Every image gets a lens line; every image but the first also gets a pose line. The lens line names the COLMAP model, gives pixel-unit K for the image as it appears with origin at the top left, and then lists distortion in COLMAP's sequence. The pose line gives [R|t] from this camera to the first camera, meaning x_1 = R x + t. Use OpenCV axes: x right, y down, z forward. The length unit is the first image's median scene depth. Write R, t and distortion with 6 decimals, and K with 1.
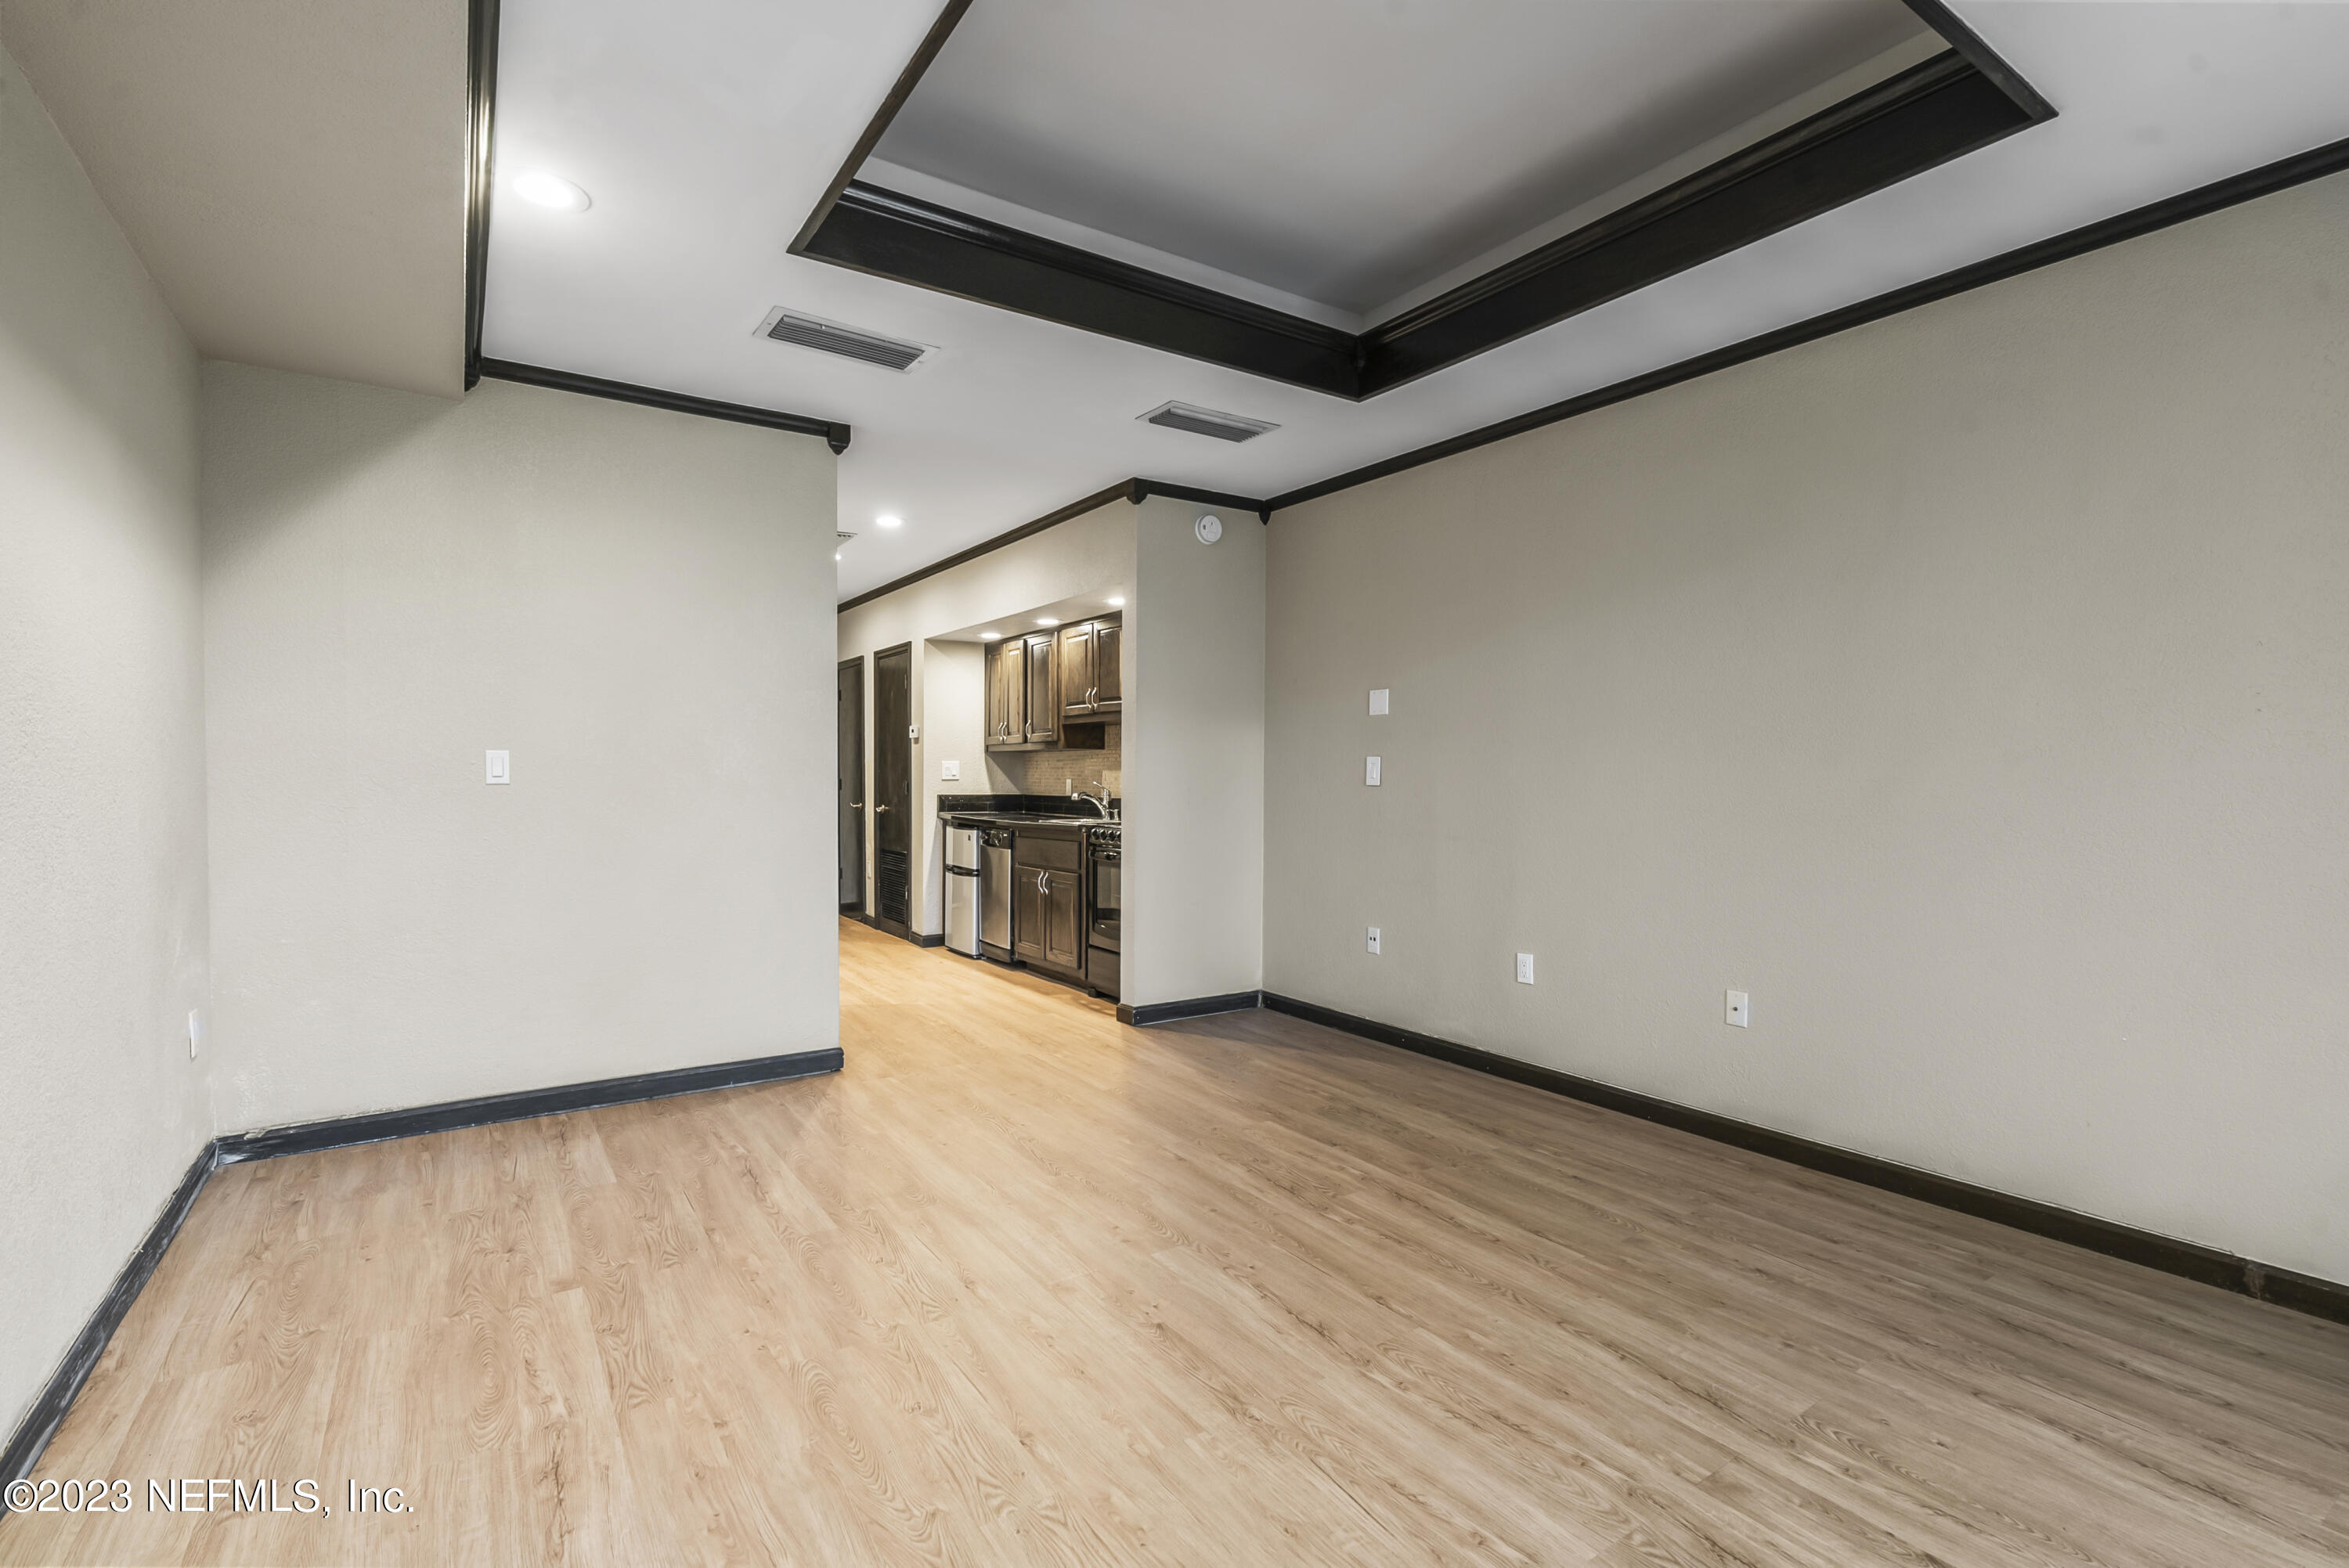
lens RADIAL K [[1078.1, 0, 1173.1], [0, 1078.1, 780.4], [0, 0, 1]] dist [-0.002168, 0.000218]
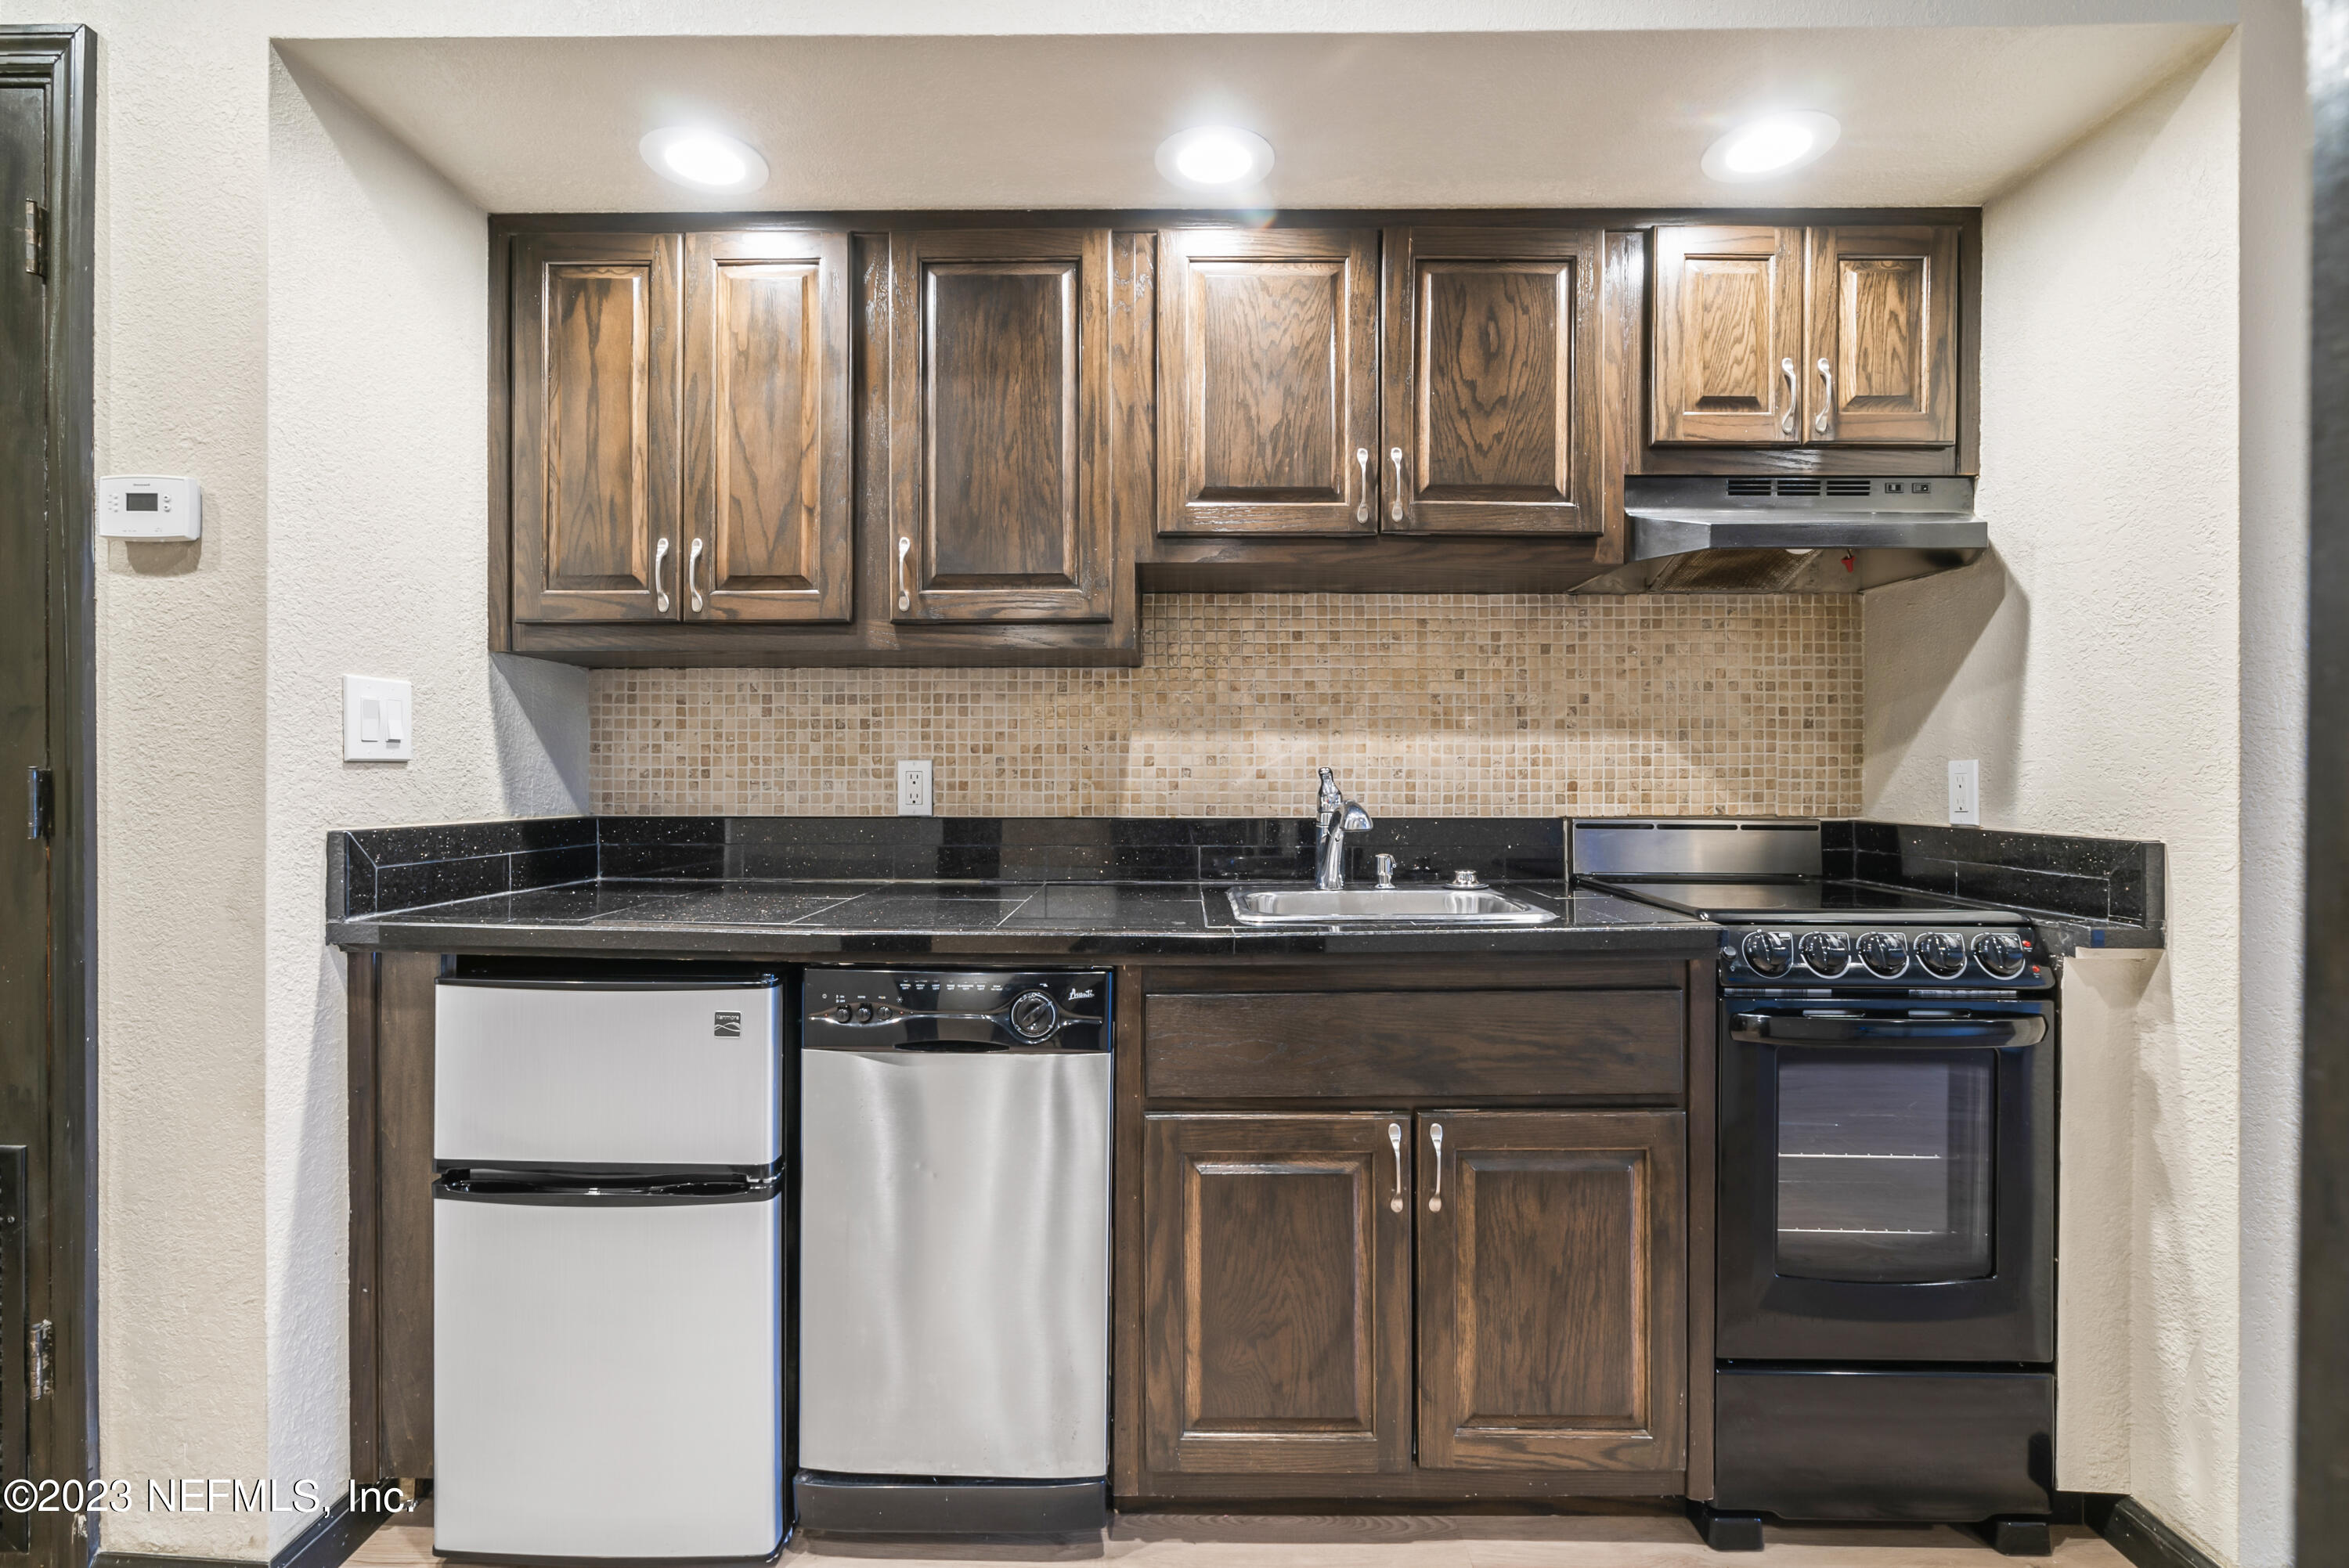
lens RADIAL K [[1078.1, 0, 1172.9], [0, 1078.1, 767.7], [0, 0, 1]] dist [-0.002168, 0.000218]
pose [[0.565844, -0.001848, 0.824510, -0.296140], [0.001357, 0.999998, 0.001310, 0.000601], [-0.824511, 0.000377, 0.565846, 0.747973]]
